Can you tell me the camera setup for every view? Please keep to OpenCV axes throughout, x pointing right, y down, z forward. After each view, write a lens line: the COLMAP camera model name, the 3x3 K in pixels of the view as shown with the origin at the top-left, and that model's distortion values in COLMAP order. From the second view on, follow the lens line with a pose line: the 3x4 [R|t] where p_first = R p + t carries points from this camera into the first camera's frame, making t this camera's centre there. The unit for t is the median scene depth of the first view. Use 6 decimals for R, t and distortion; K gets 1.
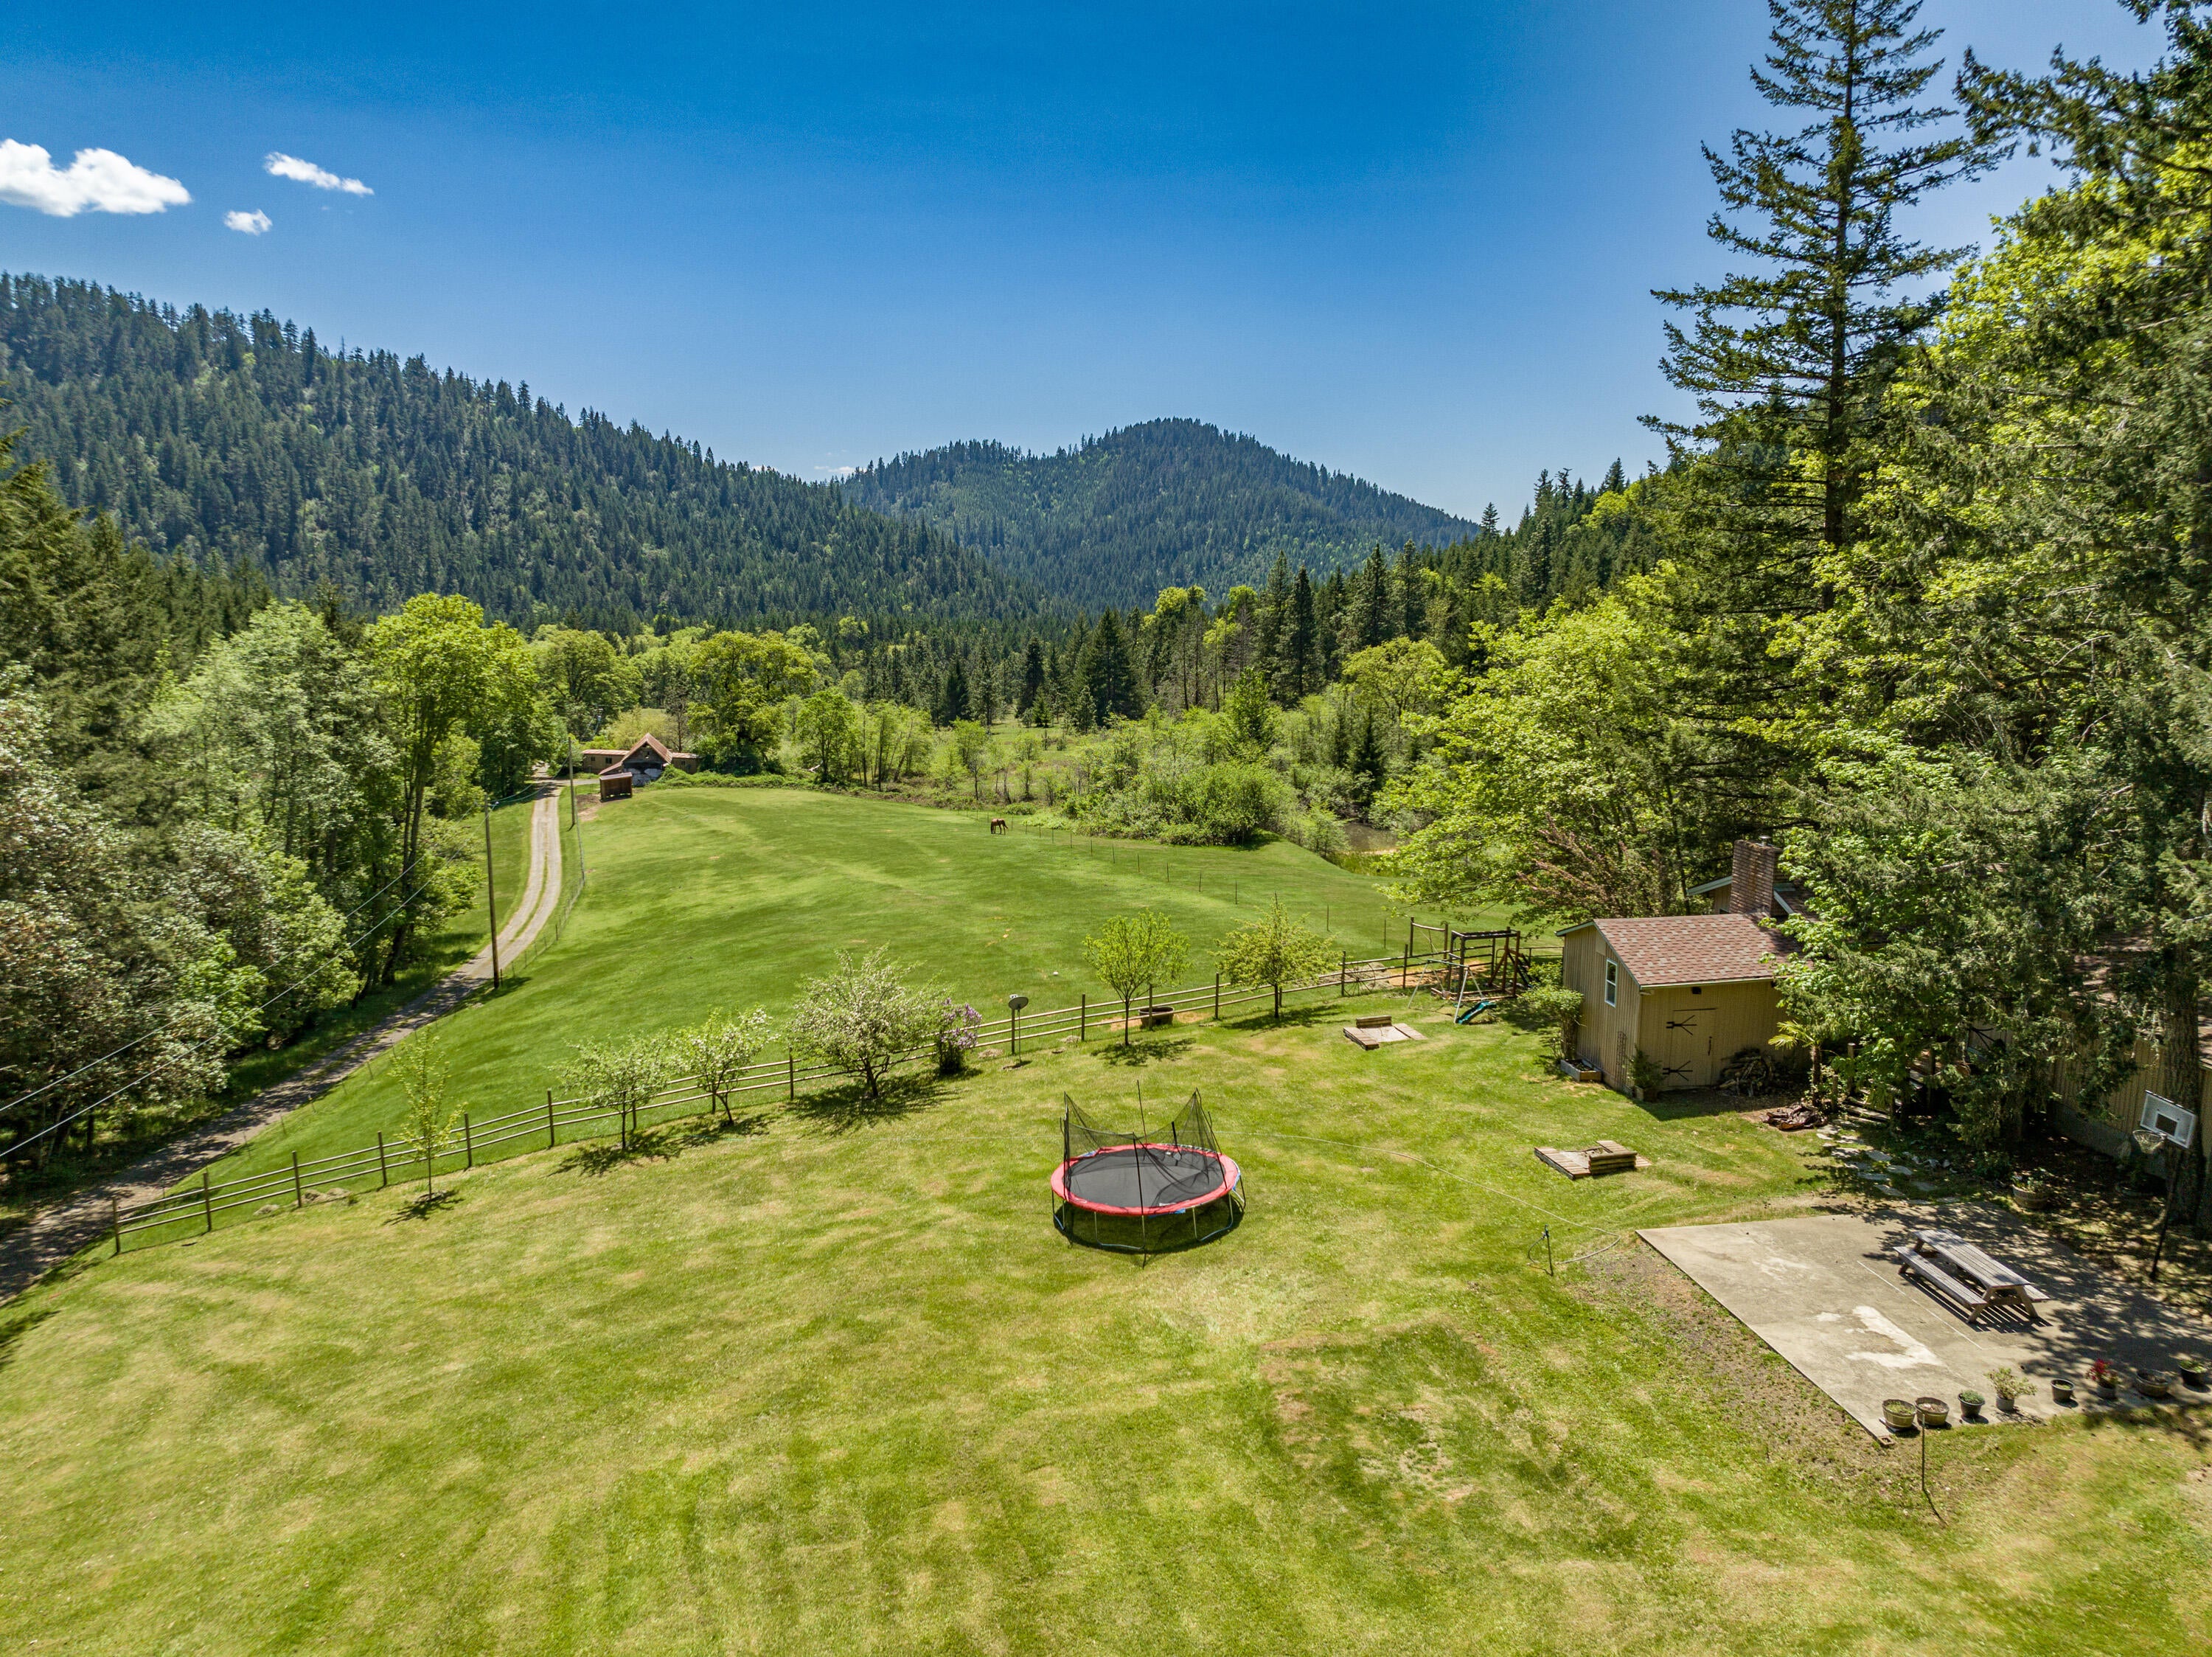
lens RADIAL K [[1560.0, 0, 1109.0], [0, 1560.0, 821.2], [0, 0, 1]] dist [-0.034327, -0.004168]
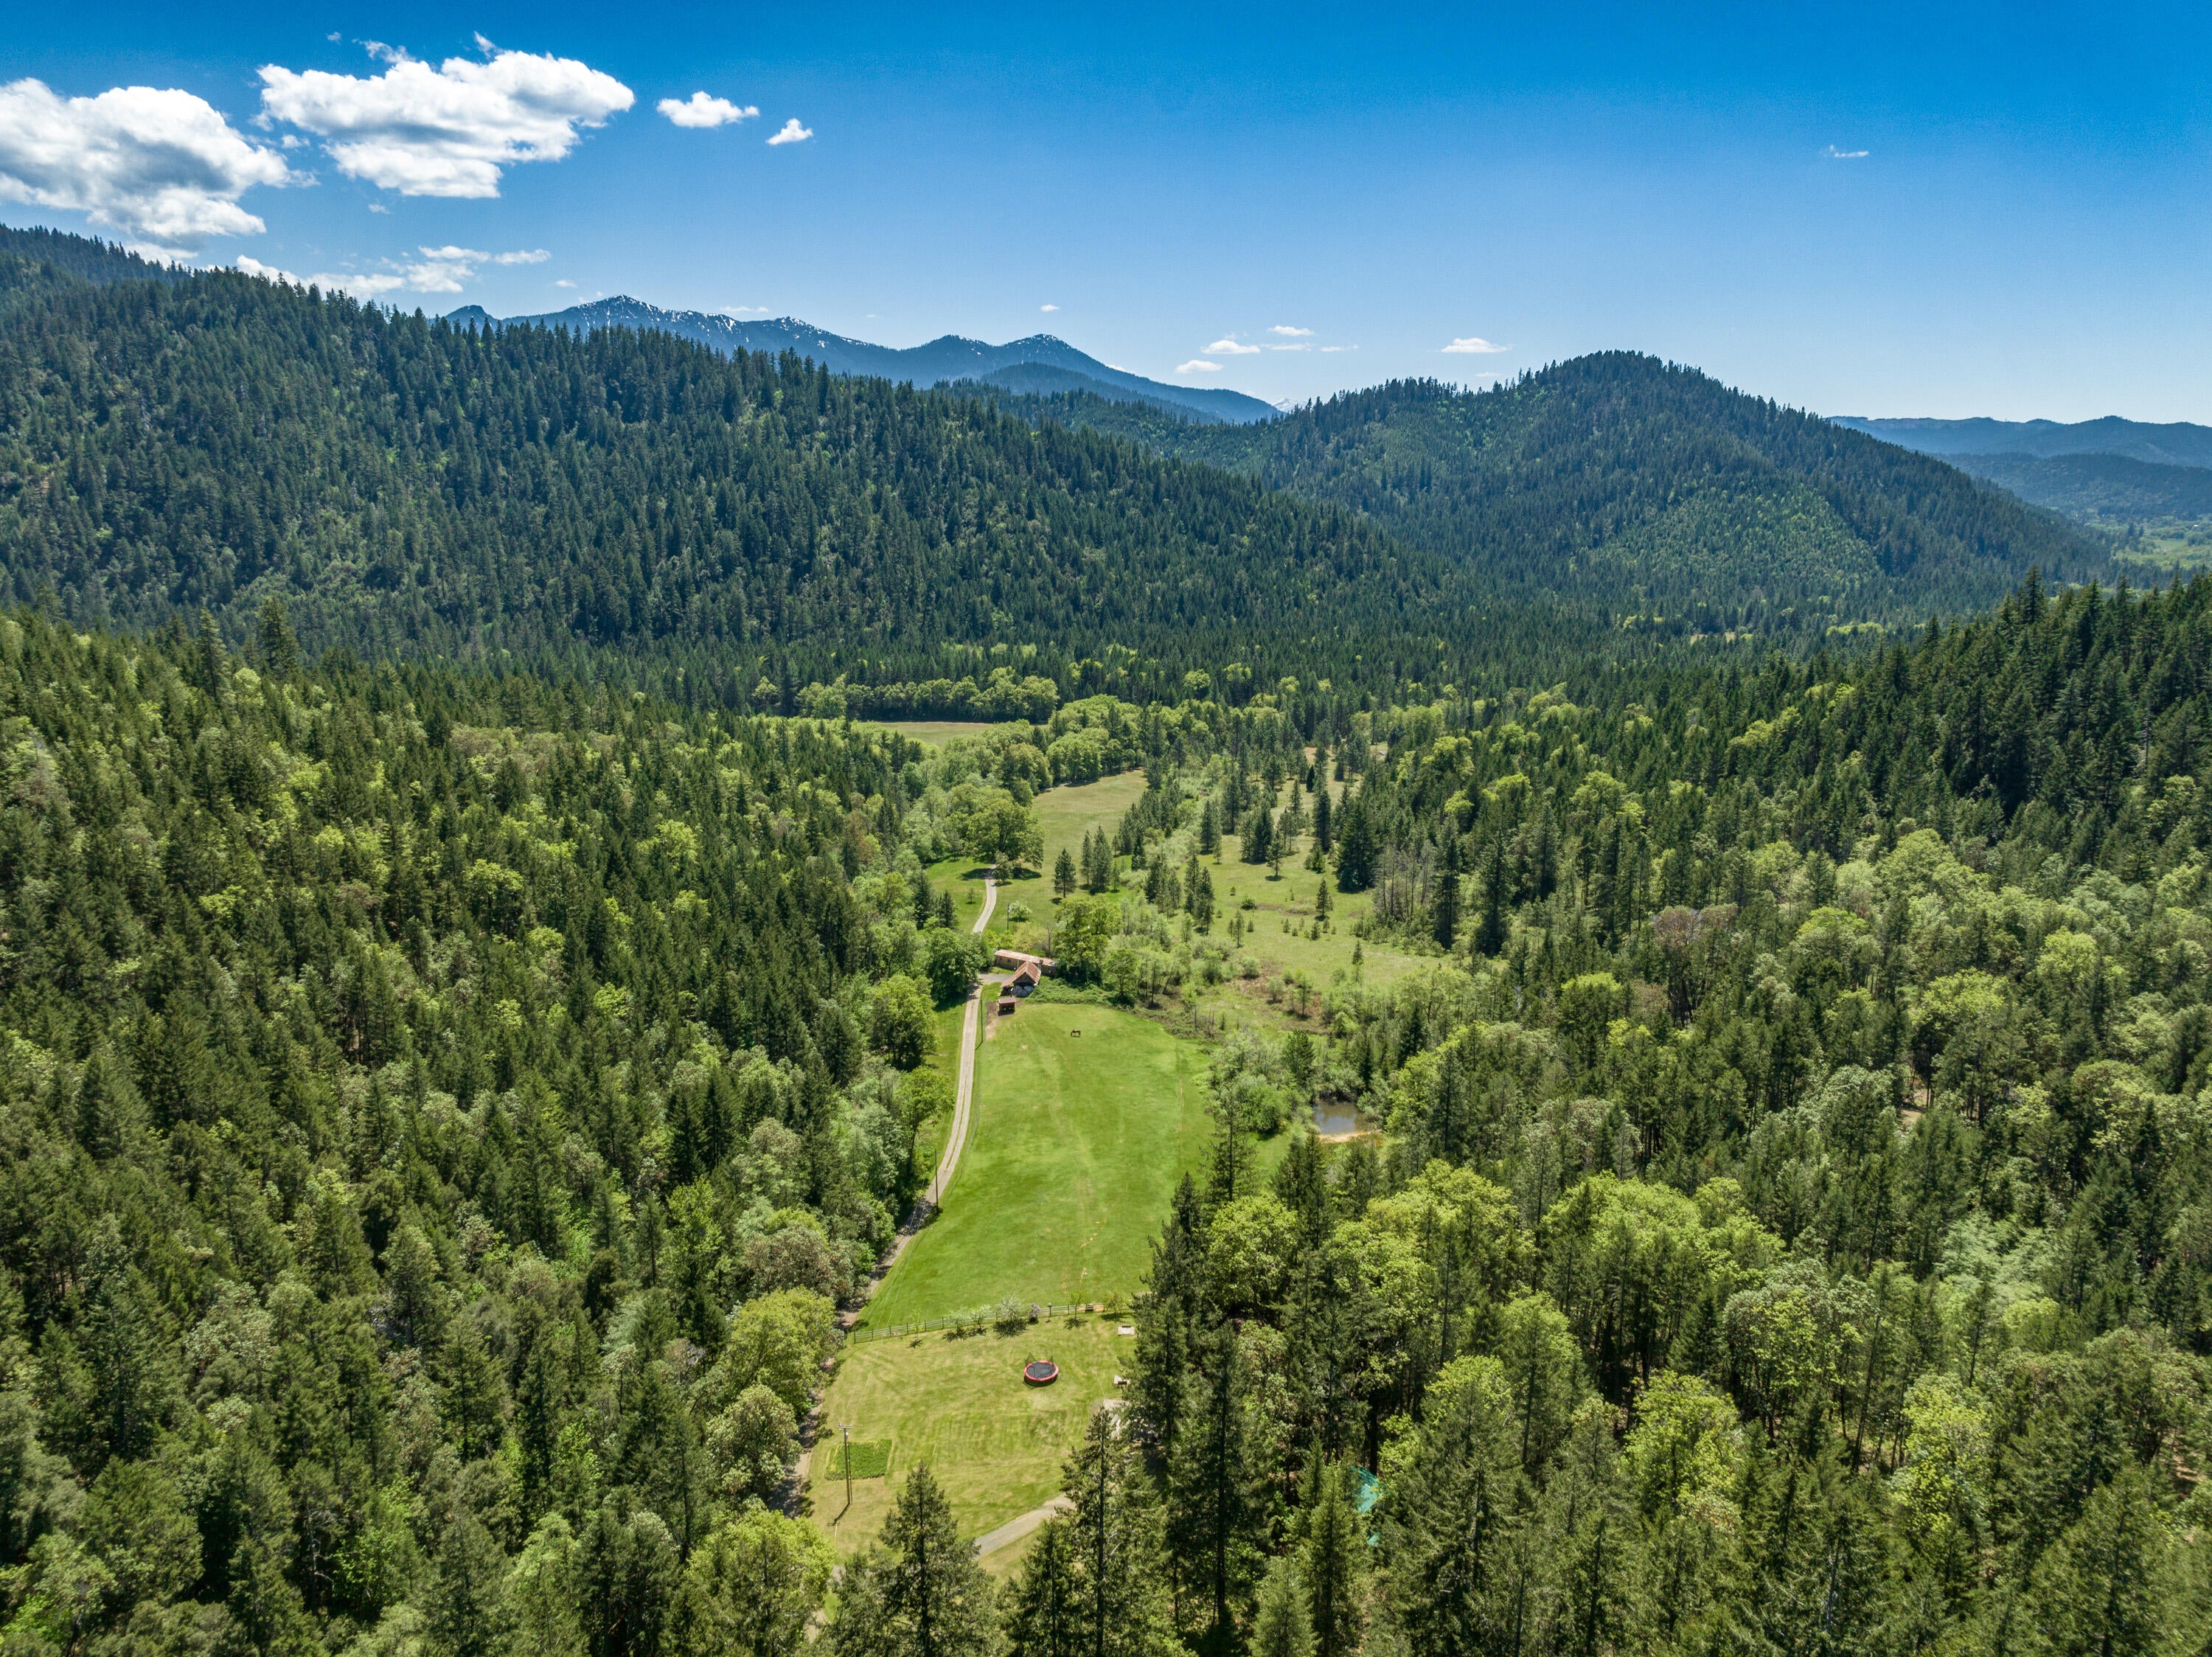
lens RADIAL K [[1560.0, 0, 1100.9], [0, 1560.0, 839.1], [0, 0, 1]] dist [-0.034327, -0.004168]
pose [[0.957735, 0.061809, -0.280932, 0.068661], [-0.036487, 0.994857, 0.094494, -0.089654], [0.285328, -0.080250, 0.955064, -0.166590]]
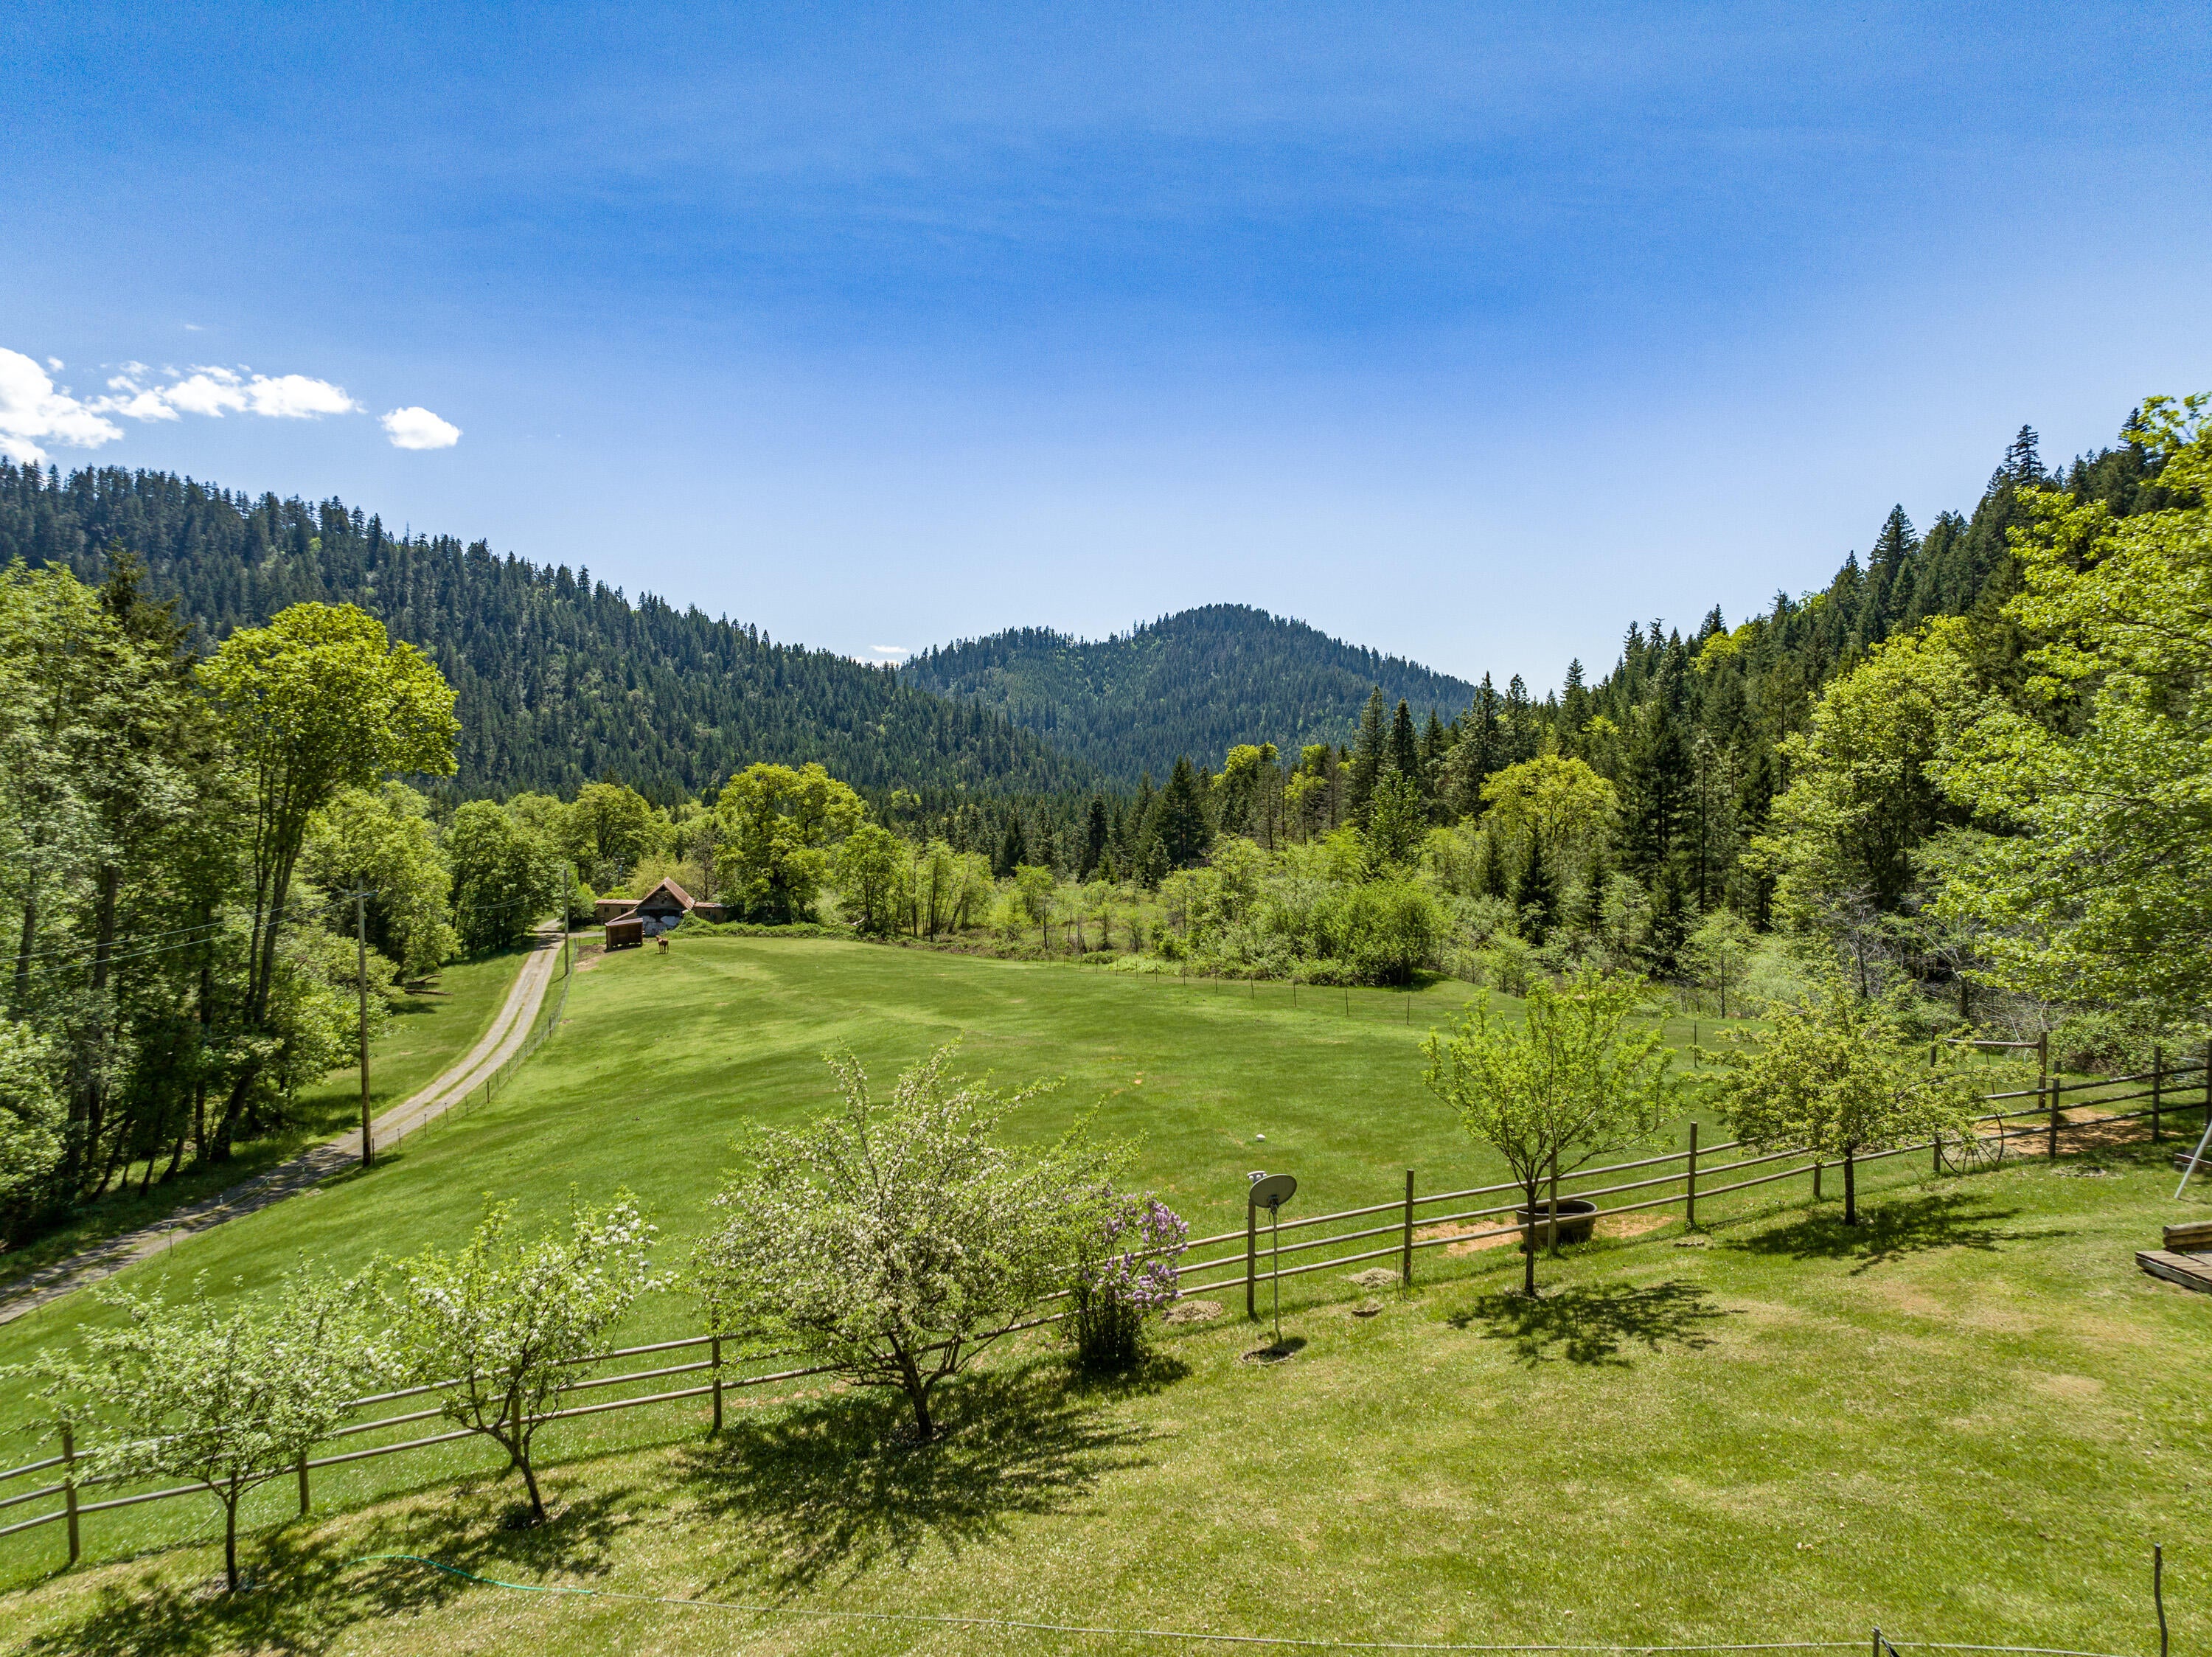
lens RADIAL K [[1560.0, 0, 1108.5], [0, 1560.0, 819.5], [0, 0, 1]] dist [-0.034327, -0.004168]
pose [[0.999465, -0.004834, -0.032336, -0.005152], [0.000903, 0.992715, -0.120482, 0.004050], [0.032683, 0.120388, 0.992189, 0.034205]]
